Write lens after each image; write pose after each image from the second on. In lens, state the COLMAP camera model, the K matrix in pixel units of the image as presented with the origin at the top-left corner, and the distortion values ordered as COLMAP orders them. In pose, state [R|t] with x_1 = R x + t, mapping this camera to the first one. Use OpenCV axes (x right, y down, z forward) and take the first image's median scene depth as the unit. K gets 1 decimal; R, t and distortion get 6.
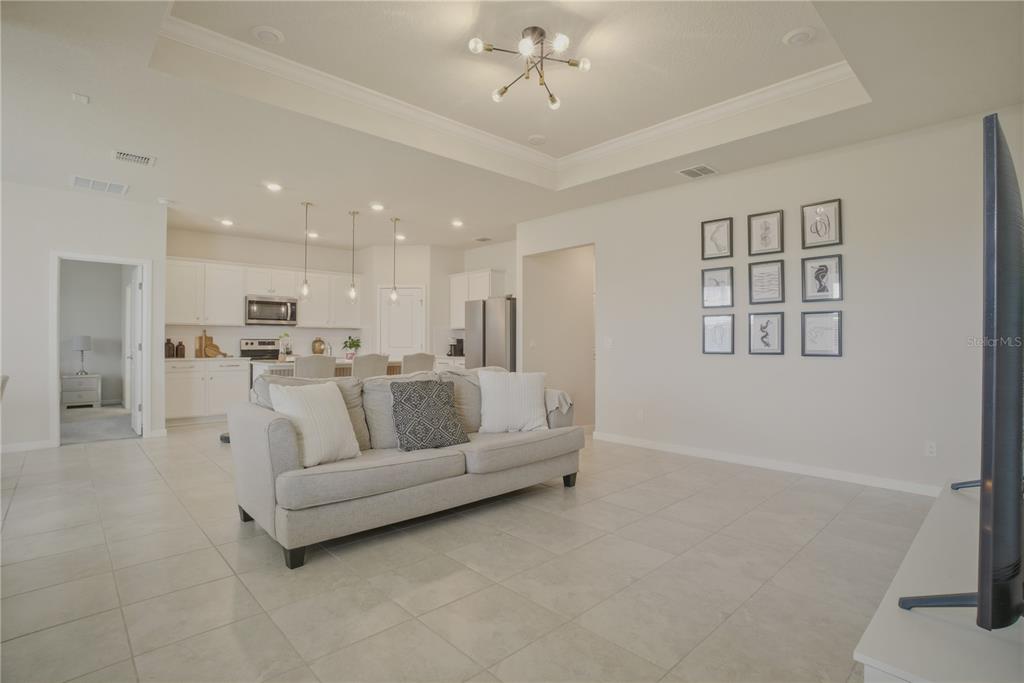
lens RADIAL K [[491.9, 0, 513.9], [0, 491.9, 340.7], [0, 0, 1]] dist [-0.064987, 0.025349]
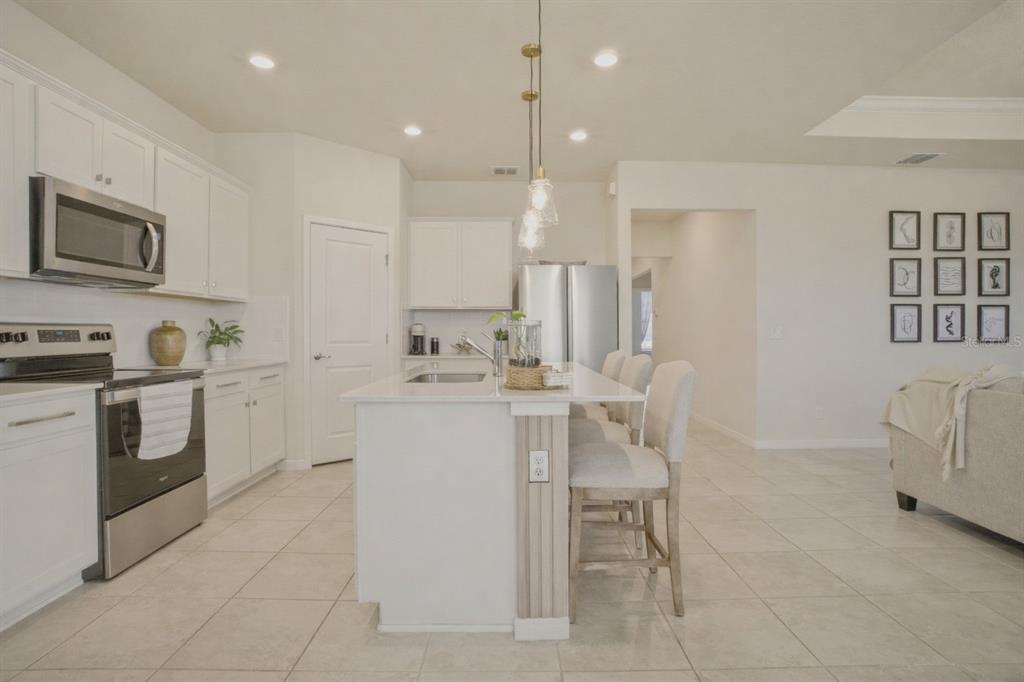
lens RADIAL K [[498.6, 0, 518.7], [0, 498.6, 333.1], [0, 0, 1]] dist [-0.063232, 0.026197]
pose [[0.679351, -0.004913, 0.733797, -0.909387], [-0.001658, 0.999965, 0.008229, 0.000659], [-0.733811, -0.006807, 0.679319, 0.937812]]
